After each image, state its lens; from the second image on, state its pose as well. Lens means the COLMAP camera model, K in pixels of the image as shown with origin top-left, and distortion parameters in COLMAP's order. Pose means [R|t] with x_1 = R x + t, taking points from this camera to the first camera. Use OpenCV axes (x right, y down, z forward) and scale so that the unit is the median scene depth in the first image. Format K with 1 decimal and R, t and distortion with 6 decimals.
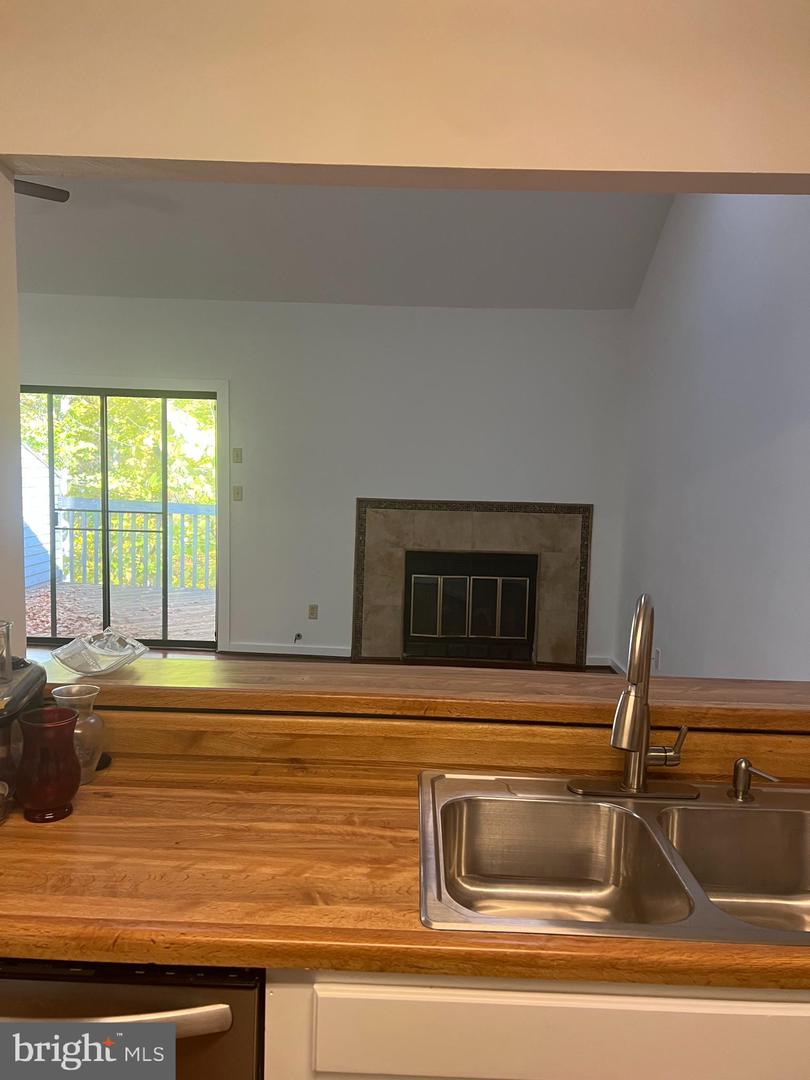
lens RADIAL K [[800.5, 0, 403.1], [0, 800.5, 545.5], [0, 0, 1]] dist [0.095573, -0.163211]
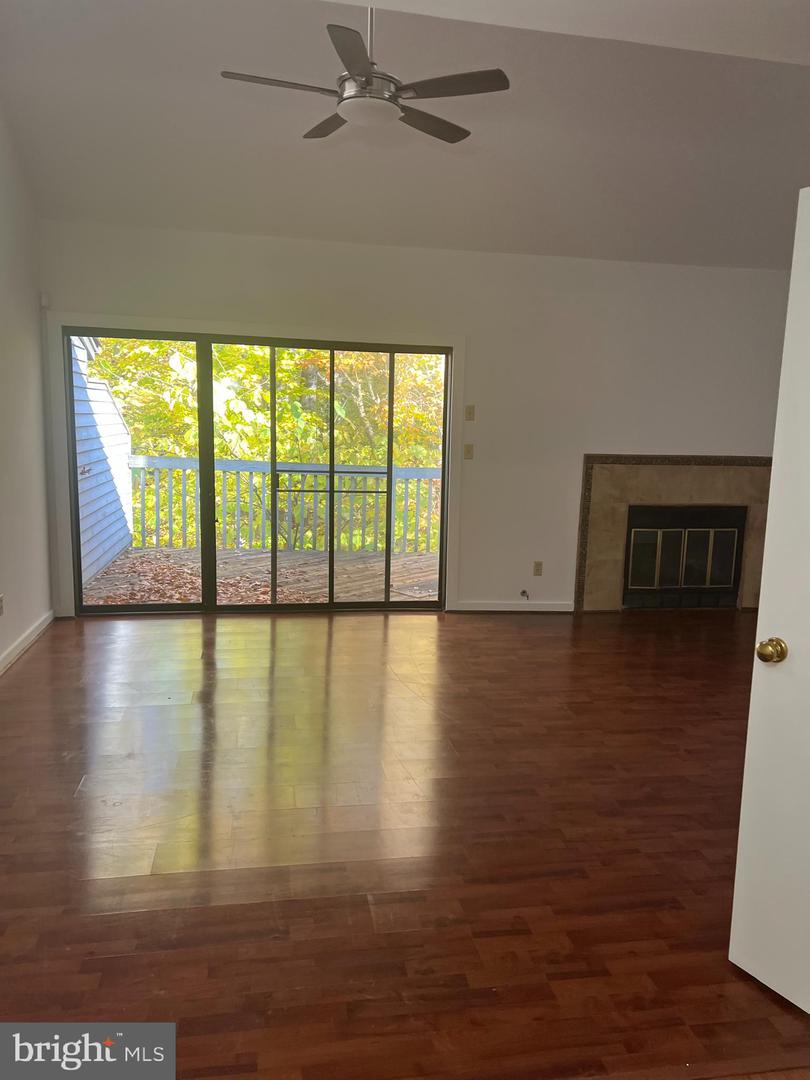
lens RADIAL K [[800.5, 0, 403.1], [0, 800.5, 545.5], [0, 0, 1]] dist [0.095573, -0.163211]
pose [[0.983513, -0.031446, 0.178083, -0.460357], [0.020798, 0.997900, 0.061347, -0.011585], [-0.179638, -0.056632, 0.982101, 0.041975]]
